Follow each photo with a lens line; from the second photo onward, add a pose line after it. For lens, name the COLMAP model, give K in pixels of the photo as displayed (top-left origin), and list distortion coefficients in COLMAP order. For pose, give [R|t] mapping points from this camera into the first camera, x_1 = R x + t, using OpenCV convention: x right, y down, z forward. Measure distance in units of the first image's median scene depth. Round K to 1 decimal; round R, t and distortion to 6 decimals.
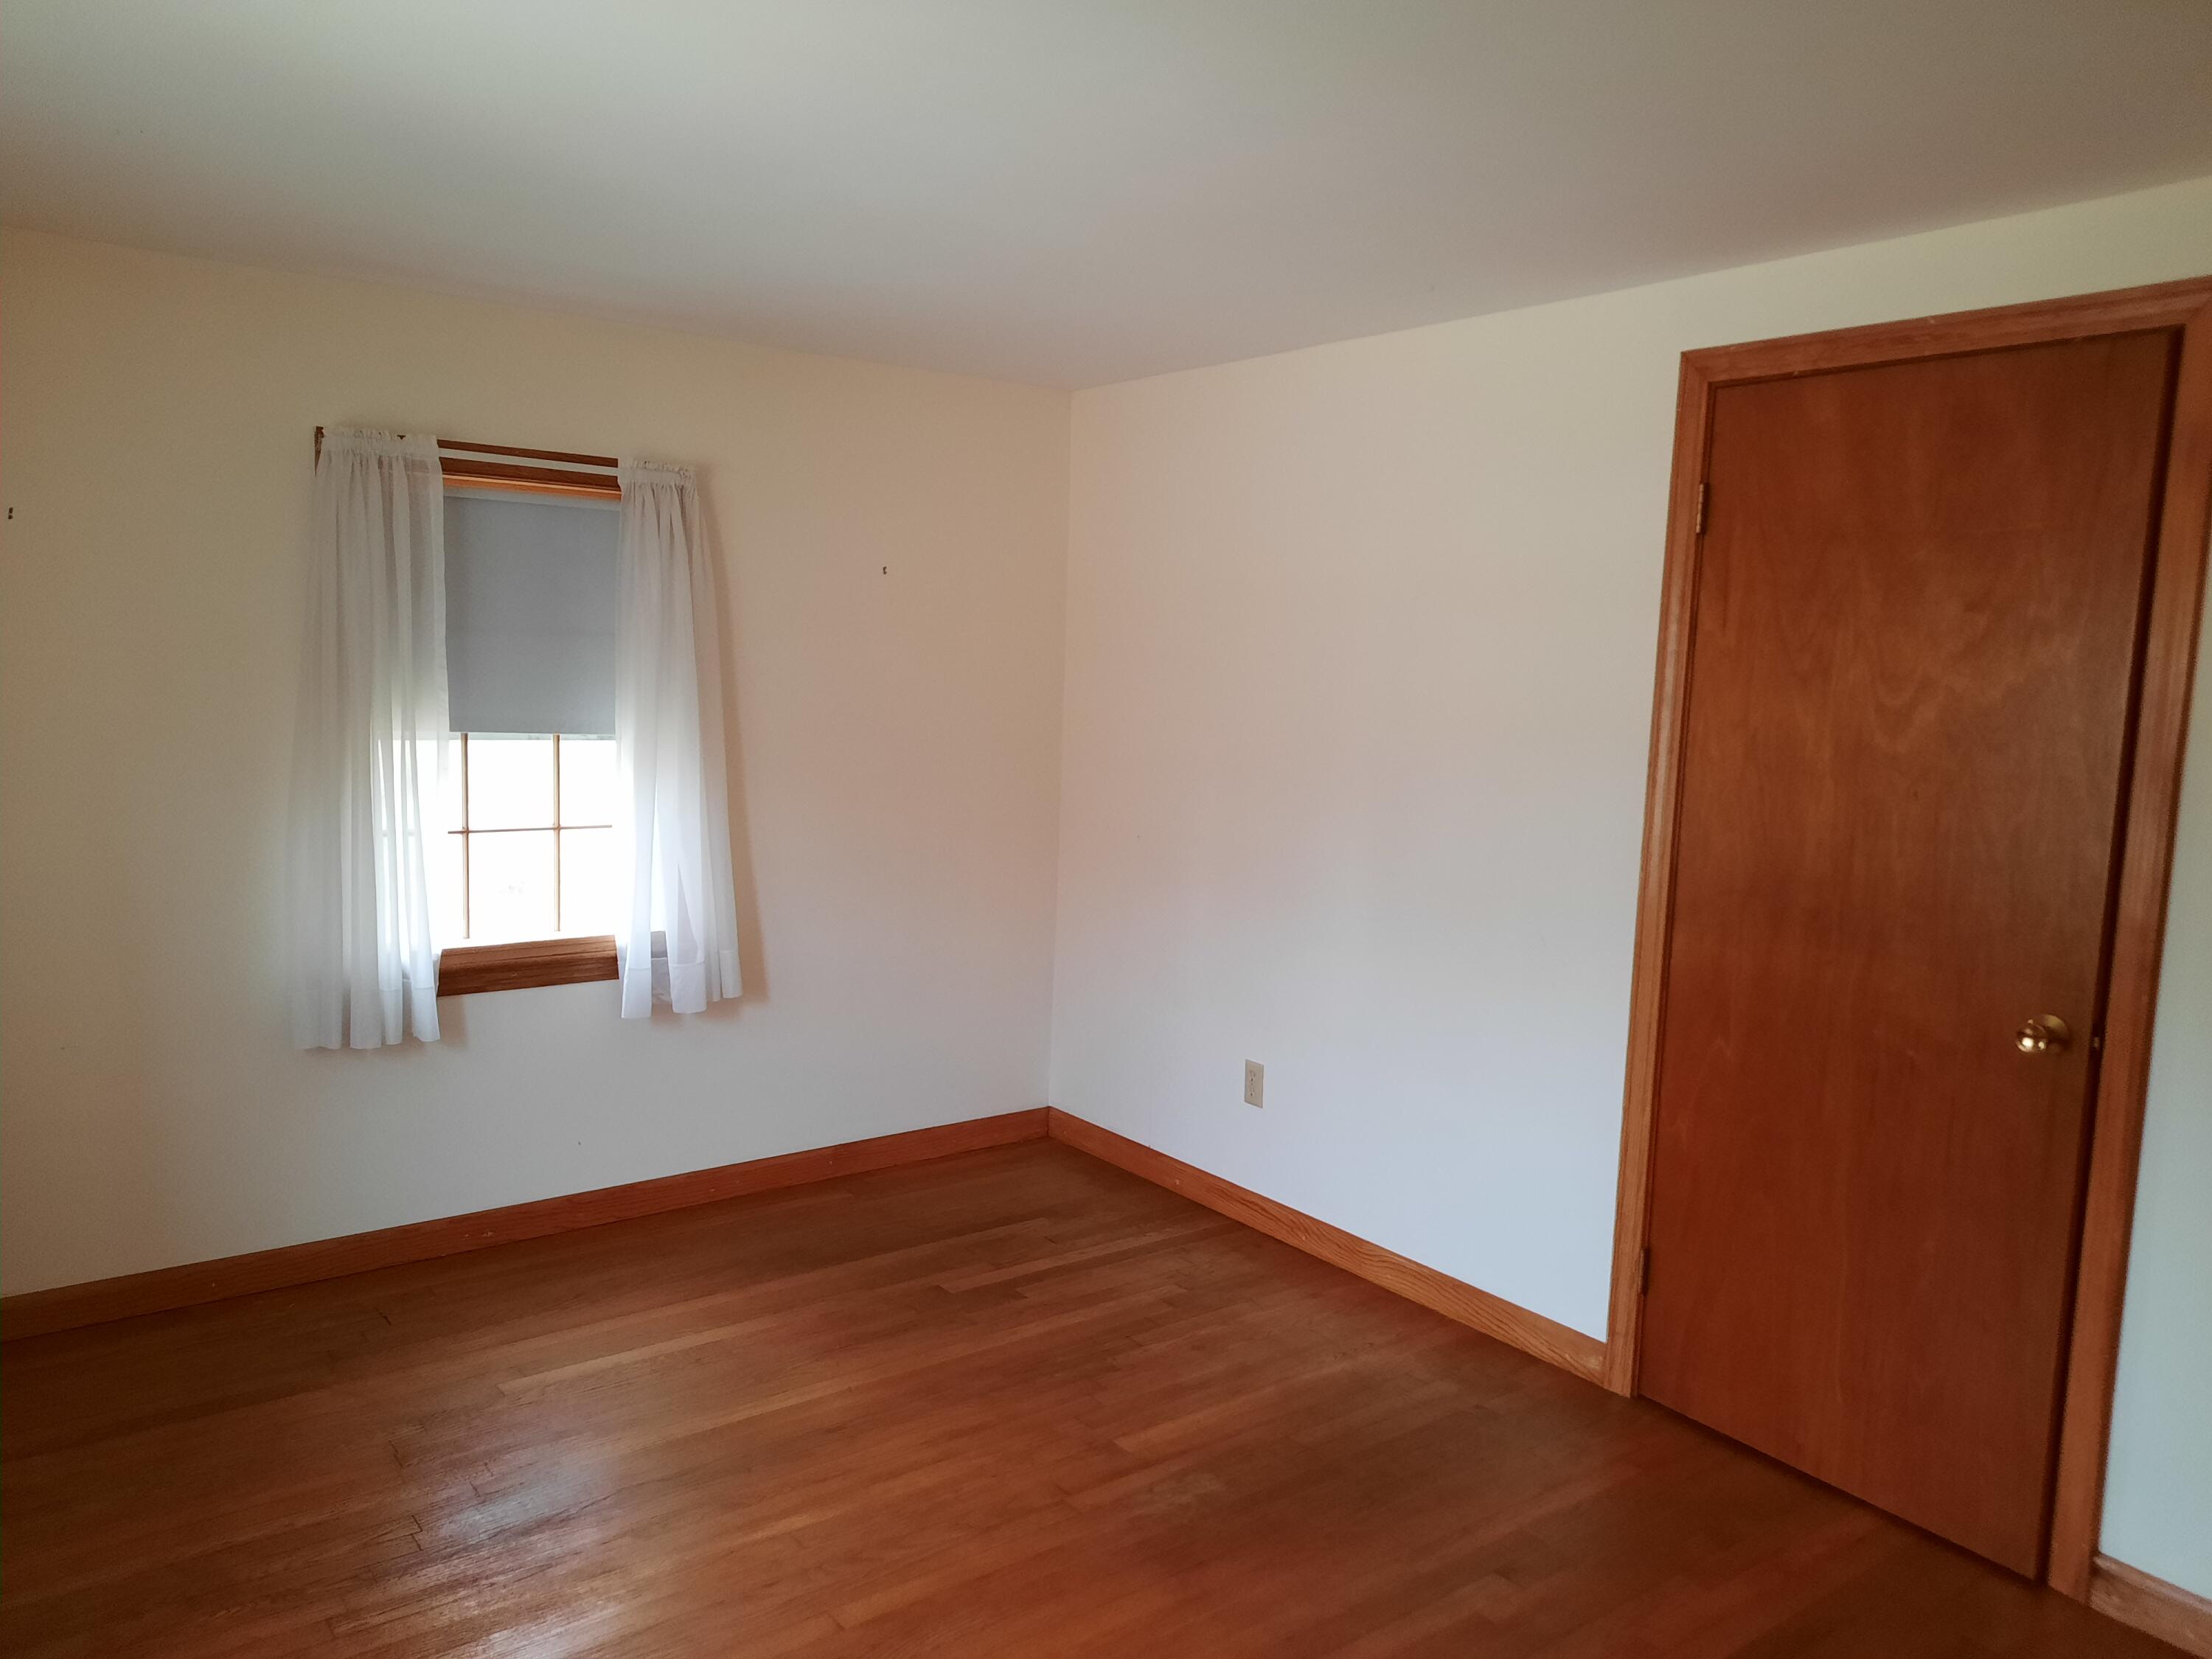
lens RADIAL K [[1614.7, 0, 1101.2], [0, 1614.7, 838.3], [0, 0, 1]] dist [0.051976, -0.036599]
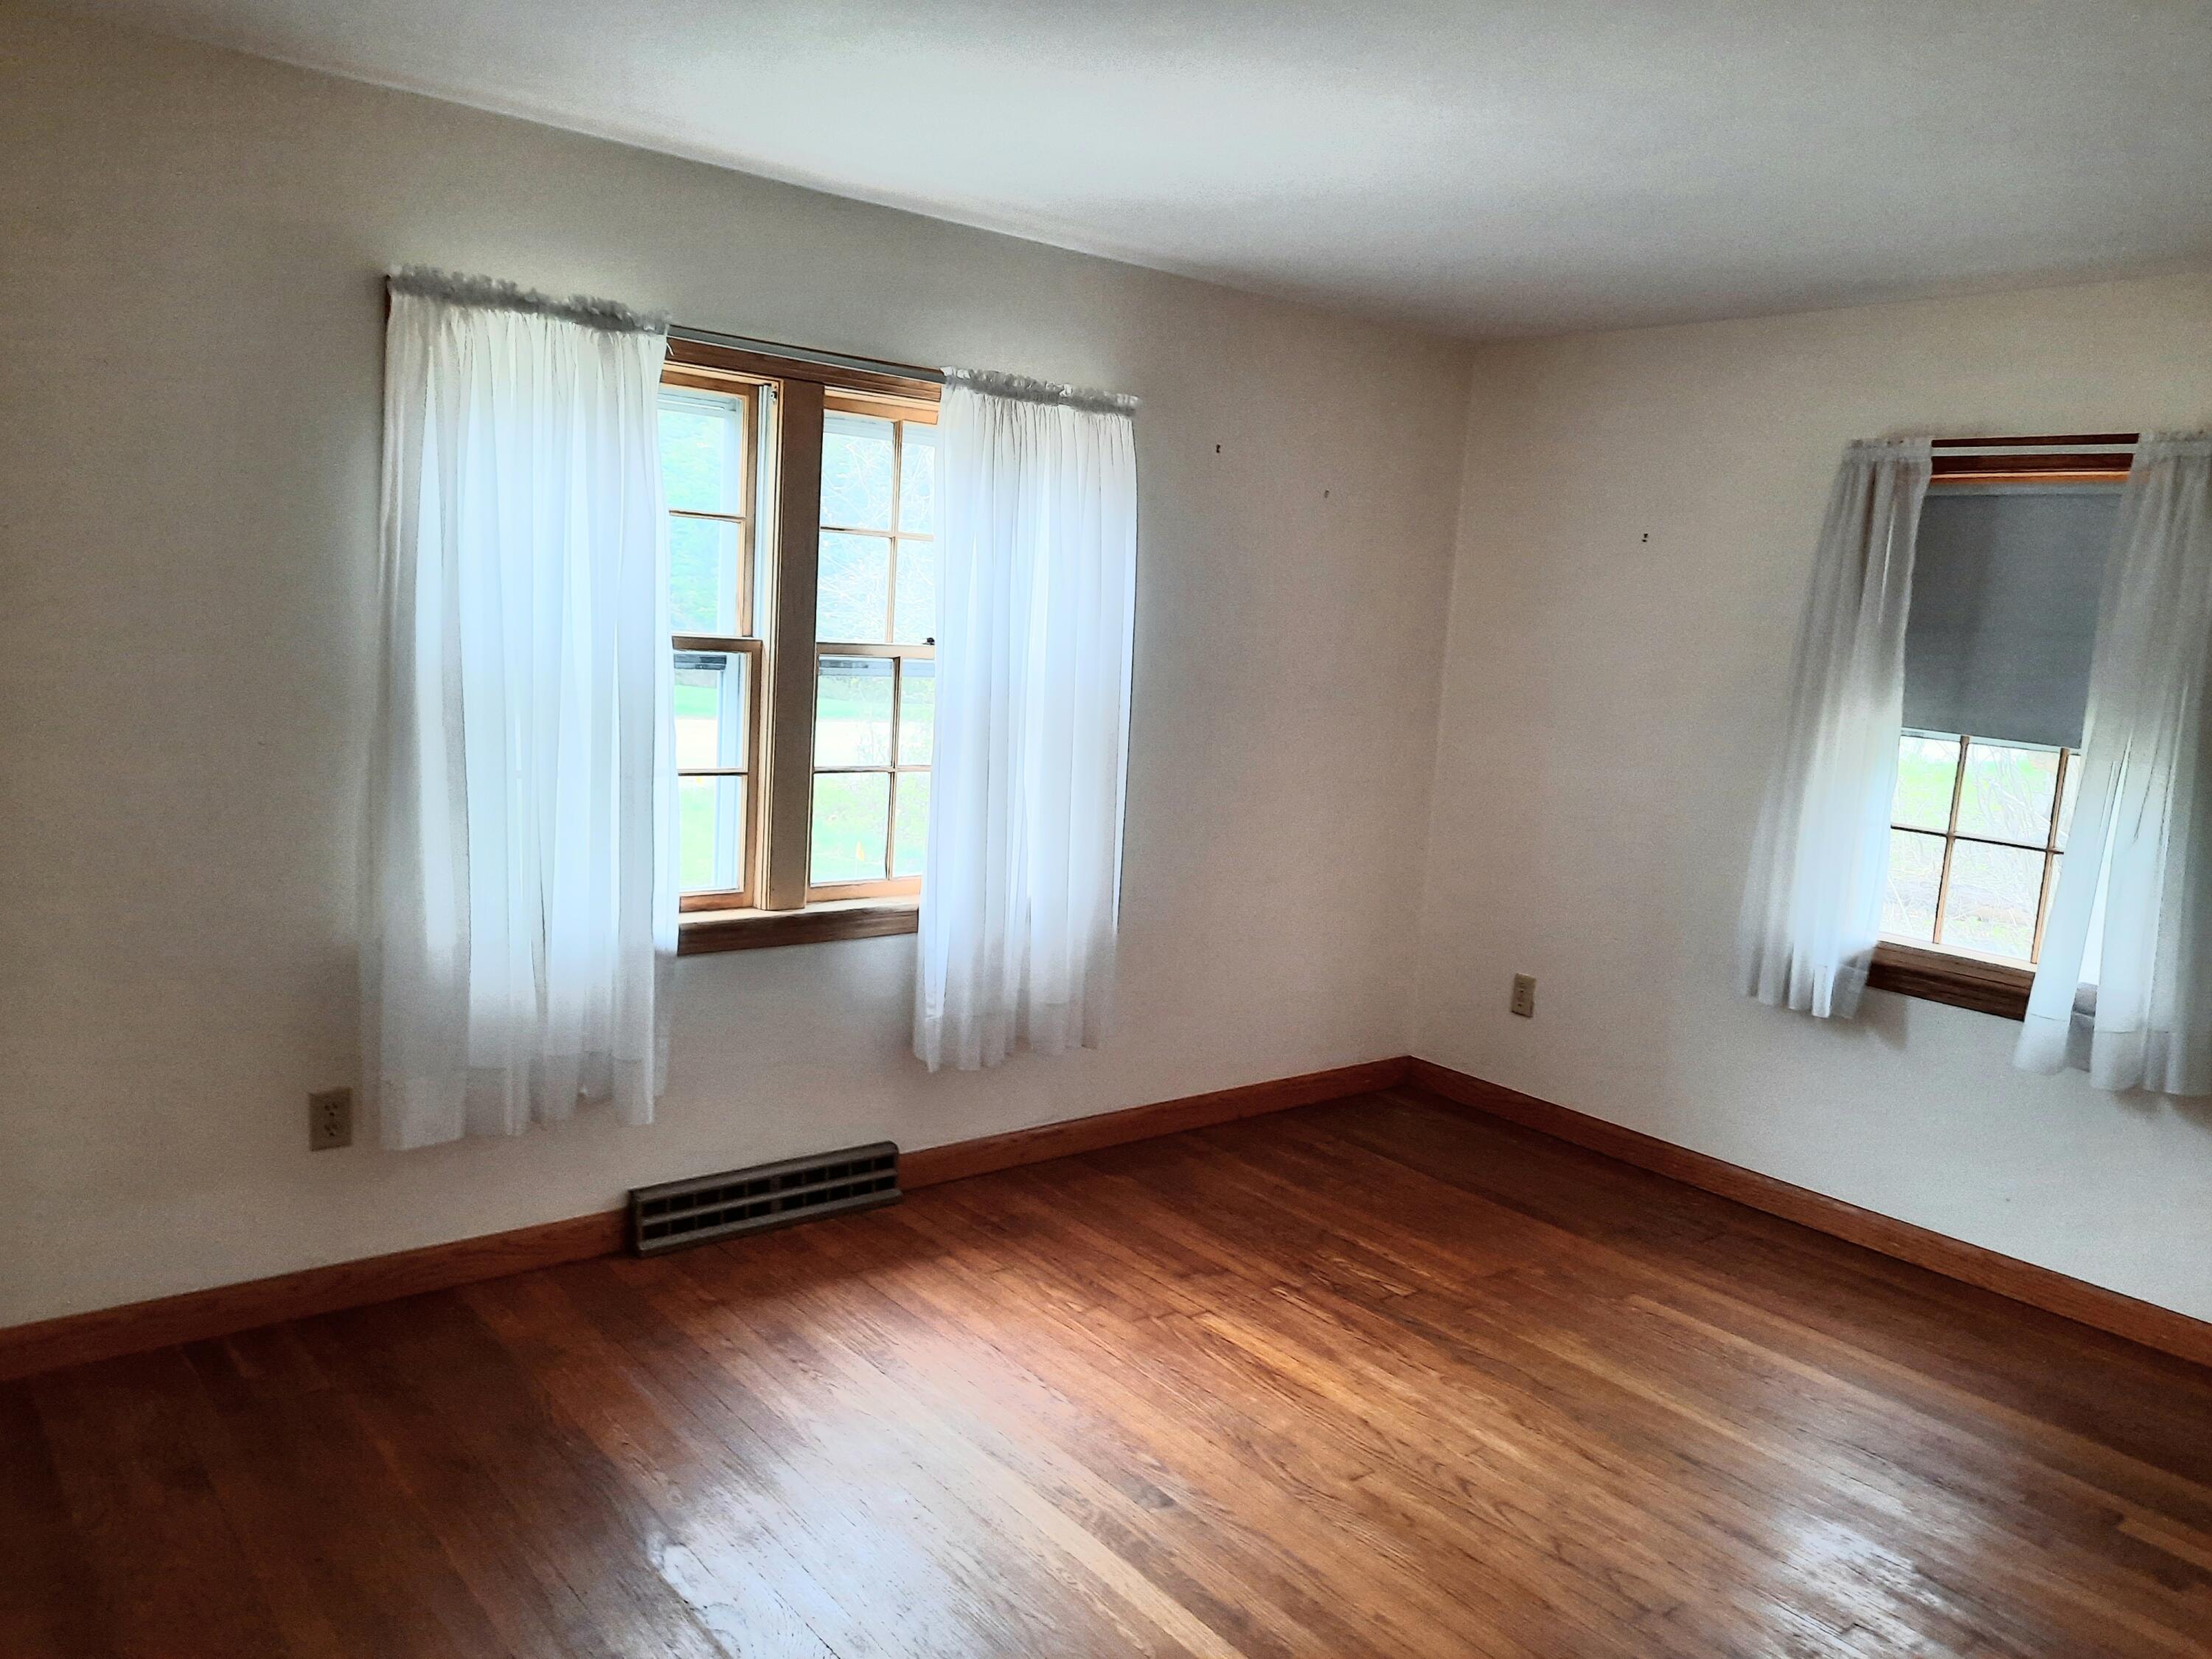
lens RADIAL K [[1614.7, 0, 1114.5], [0, 1614.7, 831.3], [0, 0, 1]] dist [0.051976, -0.036599]
pose [[0.038082, 0.120323, -0.992004, 0.587865], [-0.173516, 0.978440, 0.112017, -0.030898], [0.984094, 0.167863, 0.058139, 0.463874]]
